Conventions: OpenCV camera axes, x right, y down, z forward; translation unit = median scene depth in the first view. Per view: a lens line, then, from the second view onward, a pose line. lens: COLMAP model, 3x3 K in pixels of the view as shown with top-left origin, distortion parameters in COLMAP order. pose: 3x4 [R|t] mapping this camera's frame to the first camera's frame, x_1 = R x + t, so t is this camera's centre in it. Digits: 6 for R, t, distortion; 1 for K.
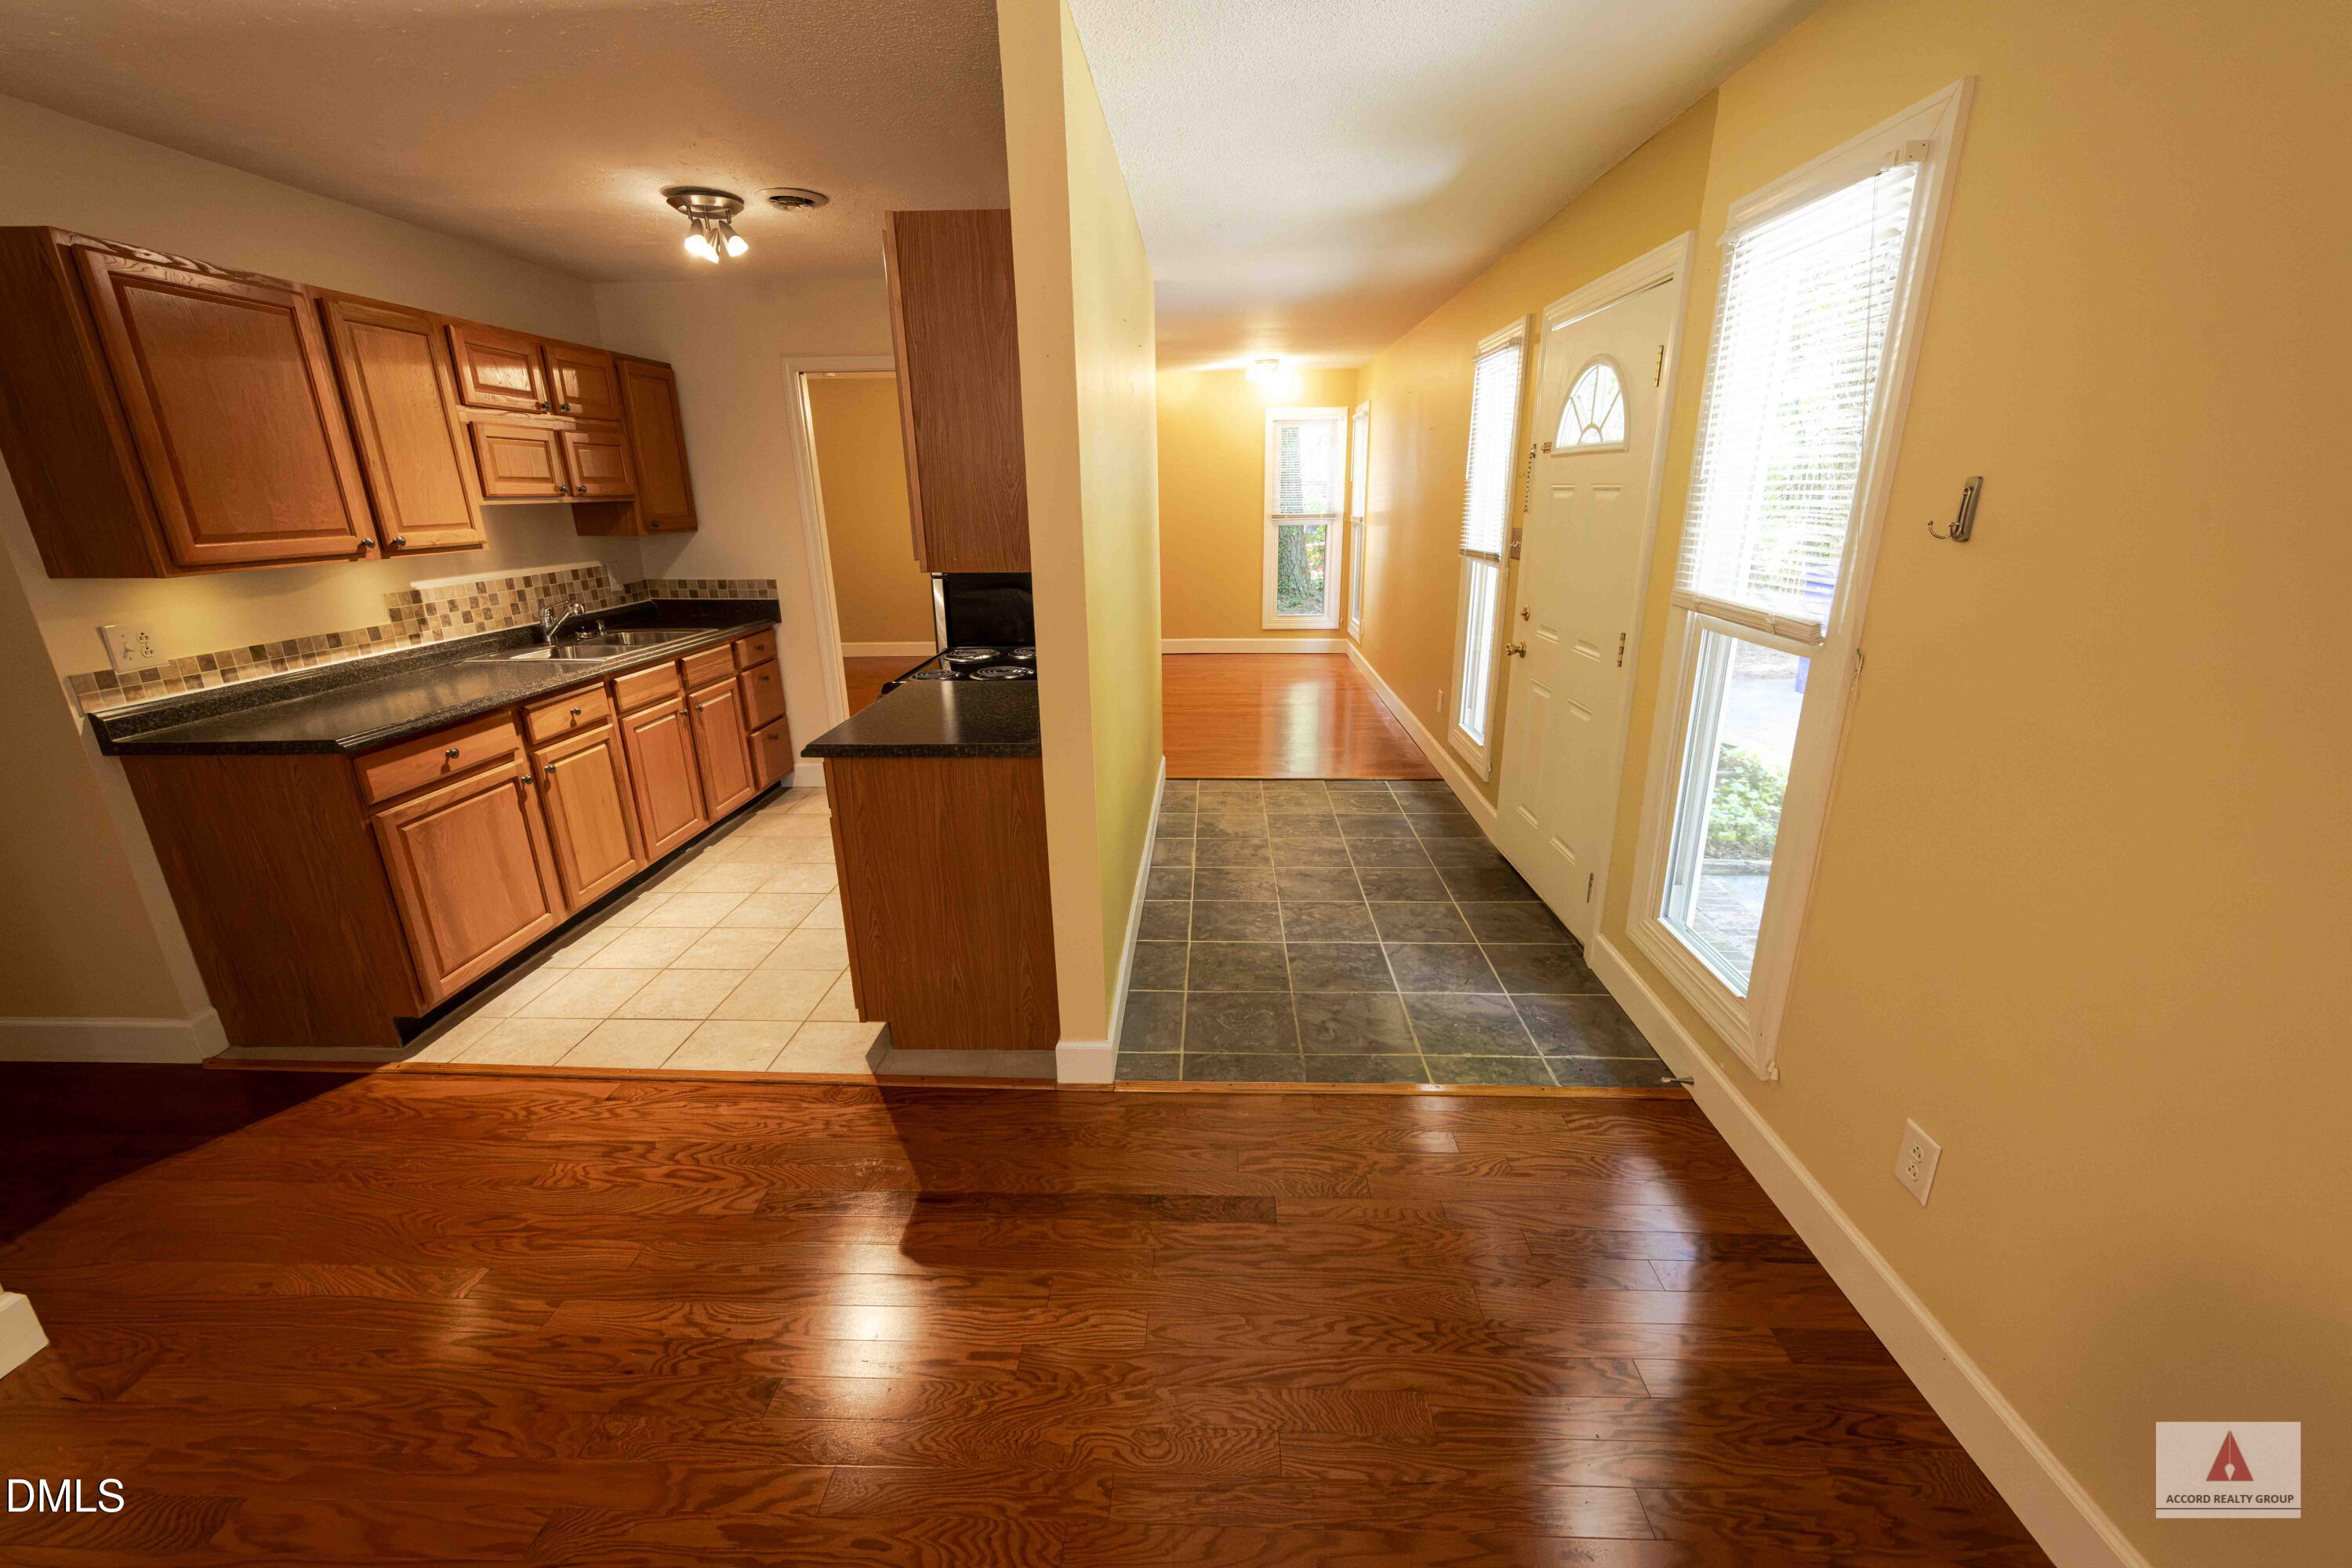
lens RADIAL K [[918.7, 0, 1187.9], [0, 918.7, 779.1], [0, 0, 1]] dist [0.000375, -0.000078]
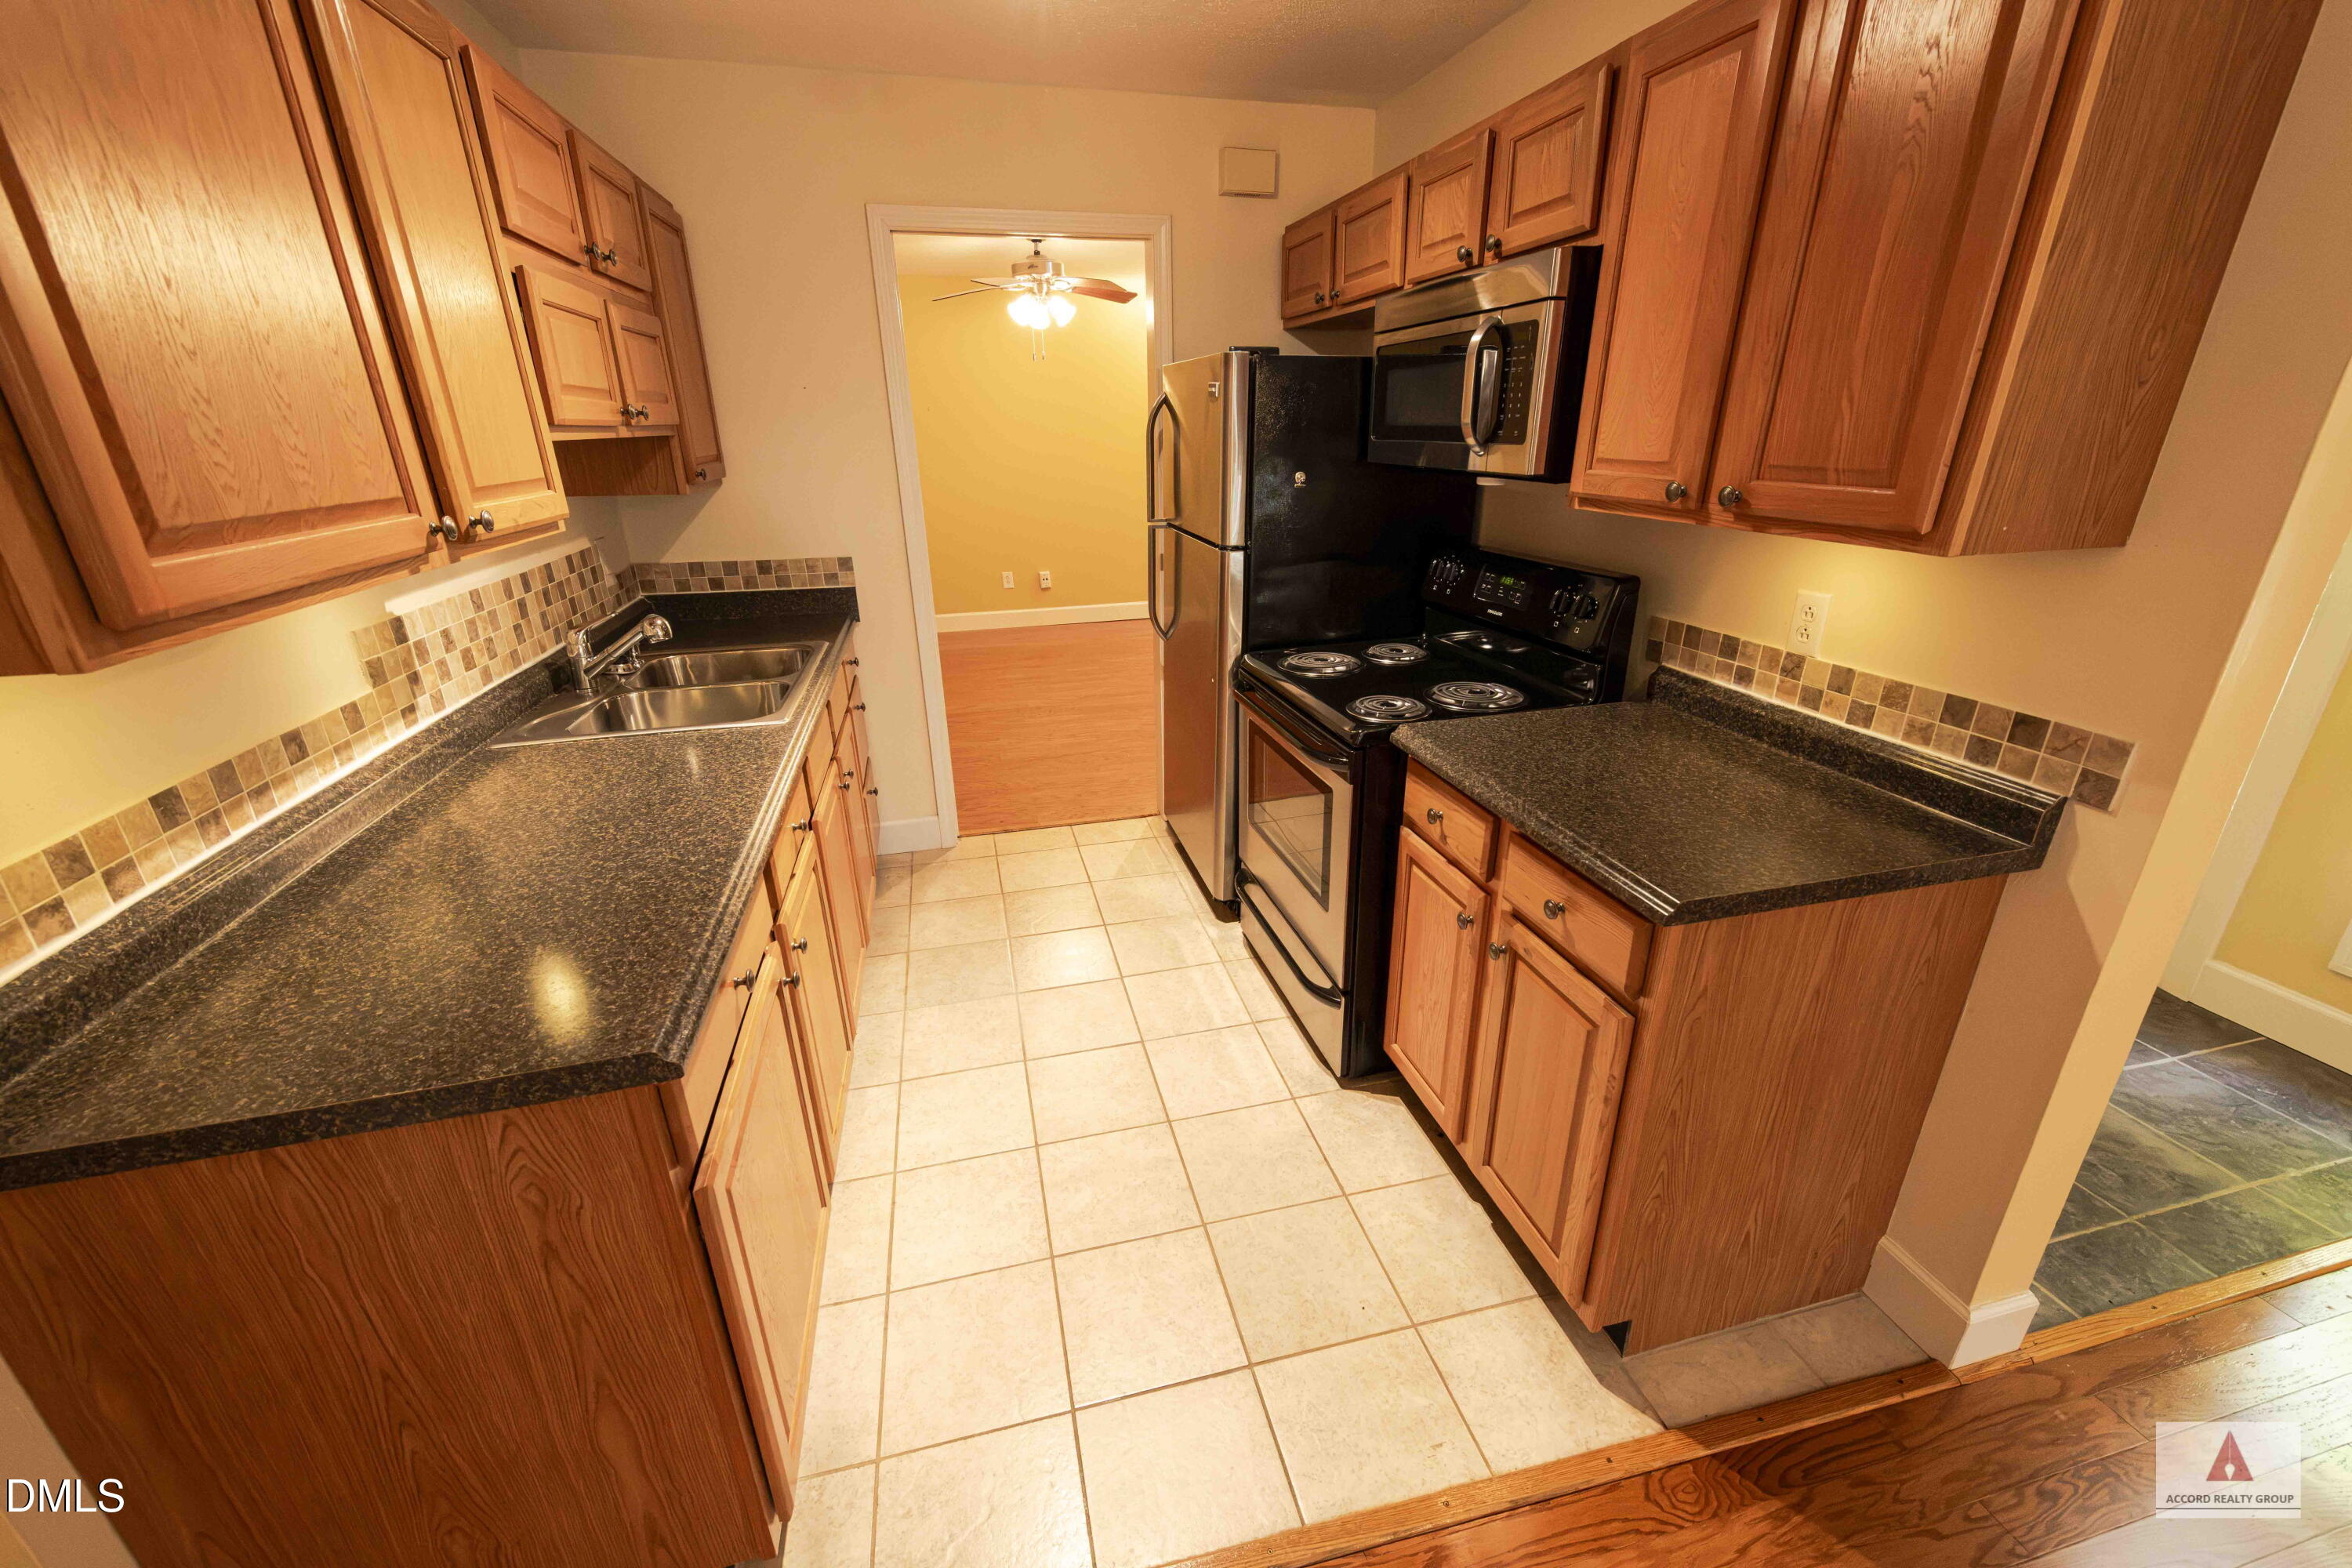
lens RADIAL K [[921.6, 0, 1182.2], [0, 921.6, 777.4], [0, 0, 1]] dist [-0.000515, -0.000094]
pose [[0.961147, -0.100989, 0.256899, -0.574174], [0.086254, 0.993948, 0.068023, -0.117939], [-0.262214, -0.043222, 0.964041, 0.409988]]
